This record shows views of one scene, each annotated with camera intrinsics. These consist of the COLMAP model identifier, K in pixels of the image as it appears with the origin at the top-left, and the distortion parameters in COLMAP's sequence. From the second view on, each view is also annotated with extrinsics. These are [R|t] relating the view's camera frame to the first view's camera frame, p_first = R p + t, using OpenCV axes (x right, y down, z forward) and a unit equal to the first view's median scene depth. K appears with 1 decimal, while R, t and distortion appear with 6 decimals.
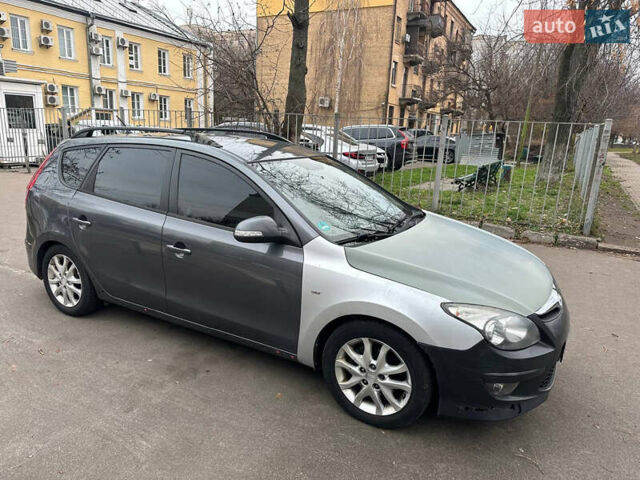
lens RADIAL K [[452.4, 0, 320.0], [0, 452.4, 240.0], [0, 0, 1]] dist [0.039204, -0.042886]
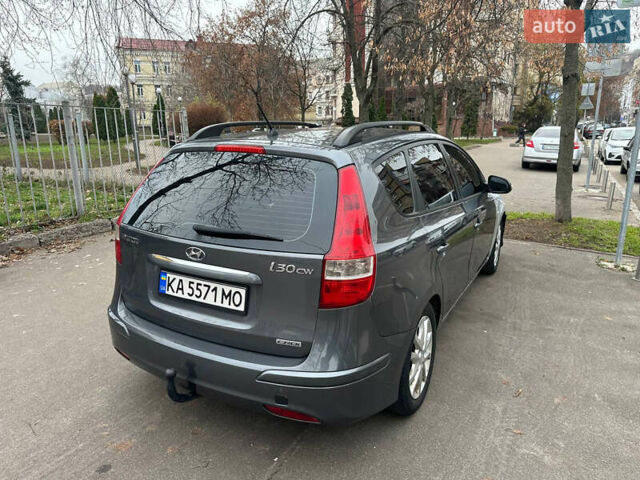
lens RADIAL K [[466.6, 0, 320.0], [0, 466.6, 240.0], [0, 0, 1]] dist [0.042135, -0.003235]
pose [[-0.024333, -0.276436, 0.960724, -0.357482], [0.231728, 0.933275, 0.274407, -0.089186], [-0.972476, 0.229304, 0.041349, 0.330399]]
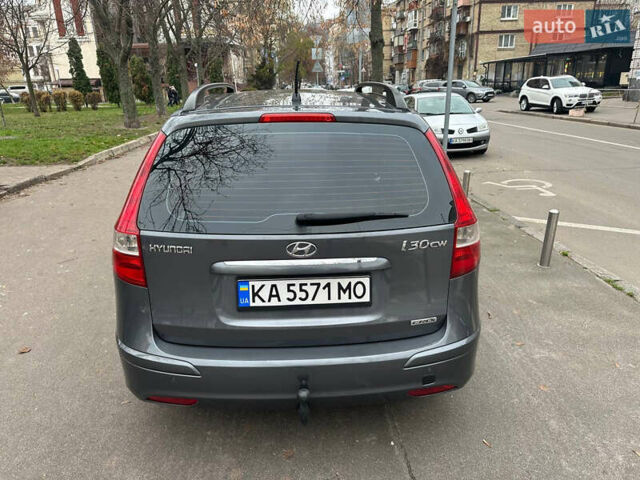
lens RADIAL K [[459.3, 0, 326.4], [0, 459.3, 243.0], [0, 0, 1]] dist [0.055947, -0.045696]
pose [[-0.552334, -0.298449, 0.778367, -0.303886], [0.188038, 0.865047, 0.465118, -0.113642], [-0.812138, 0.403264, -0.421675, 0.437372]]
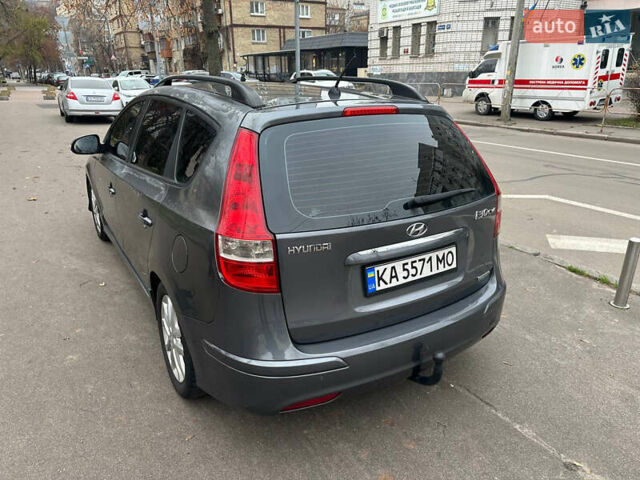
lens RADIAL K [[453.9, 0, 320.0], [0, 453.9, 240.0], [0, 0, 1]] dist [0.092970, -0.120158]
pose [[-0.878634, -0.195418, 0.435677, -0.228817], [0.082455, 0.836619, 0.541543, -0.131951], [-0.470323, 0.511742, -0.718969, 0.514729]]
